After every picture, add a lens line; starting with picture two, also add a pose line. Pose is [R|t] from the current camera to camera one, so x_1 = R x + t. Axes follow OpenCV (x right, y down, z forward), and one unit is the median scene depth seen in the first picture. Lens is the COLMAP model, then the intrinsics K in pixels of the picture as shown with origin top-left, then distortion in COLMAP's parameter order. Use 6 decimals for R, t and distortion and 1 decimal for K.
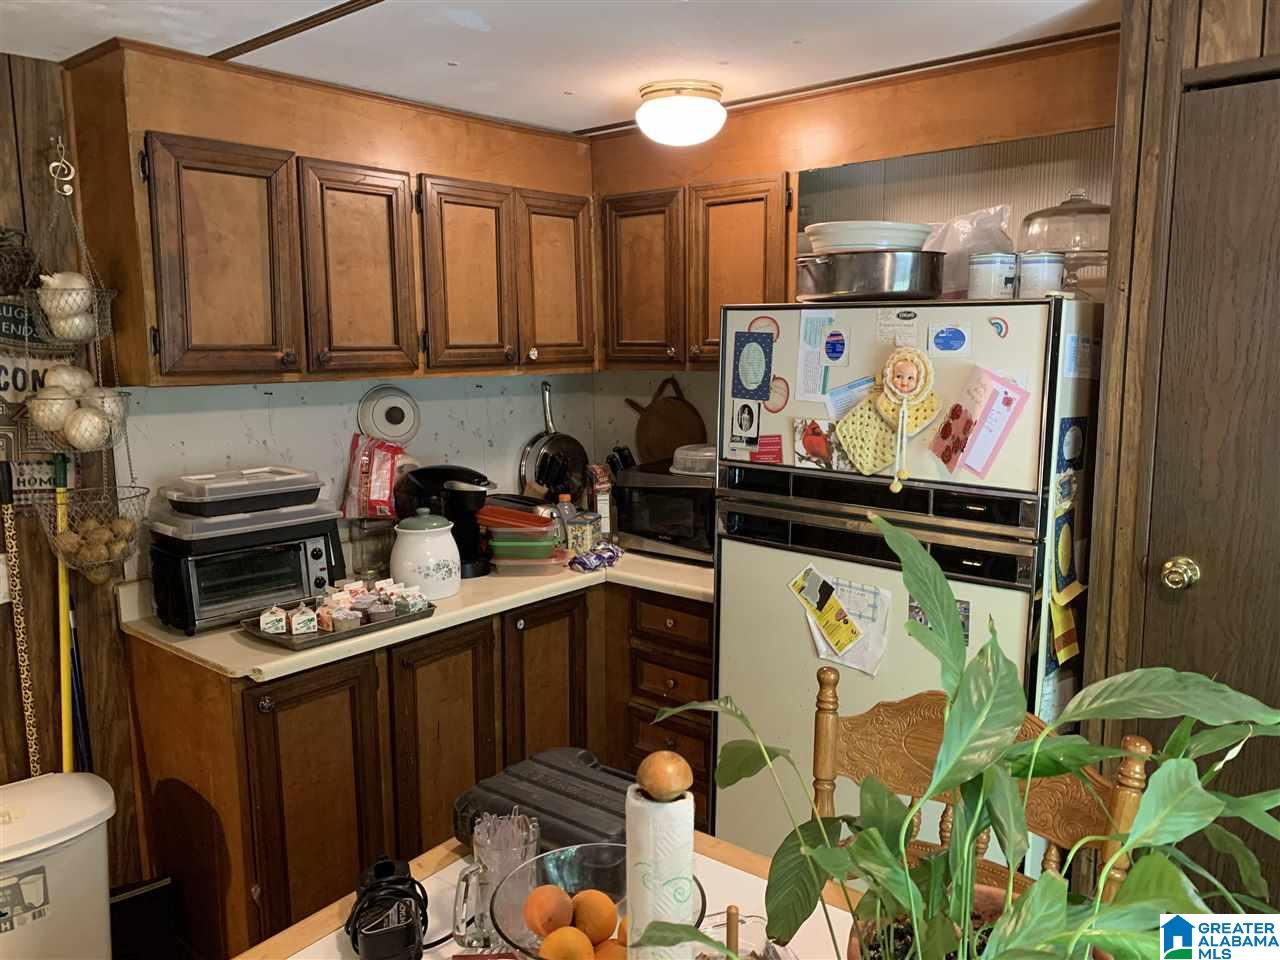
lens RADIAL K [[966.0, 0, 640.0], [0, 966.0, 480.0], [0, 0, 1]] dist [0.004286, 0.005640]
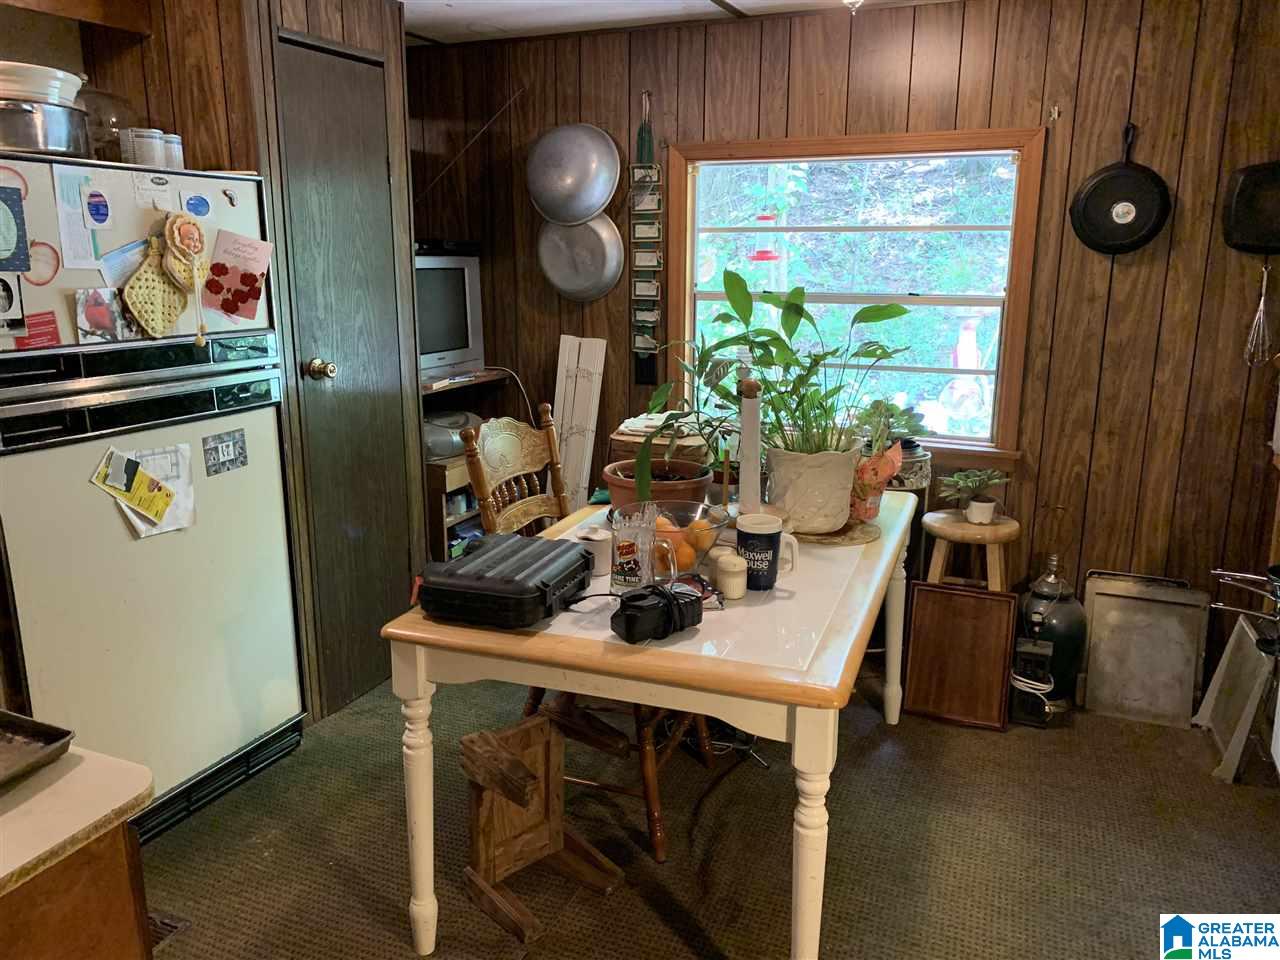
lens RADIAL K [[966.0, 0, 640.0], [0, 966.0, 480.0], [0, 0, 1]] dist [0.004286, 0.005640]
pose [[-0.320638, -0.213584, 0.922807, -0.877210], [0.140309, 0.952788, 0.269275, -0.064124], [-0.936752, 0.215818, -0.275533, 0.803767]]
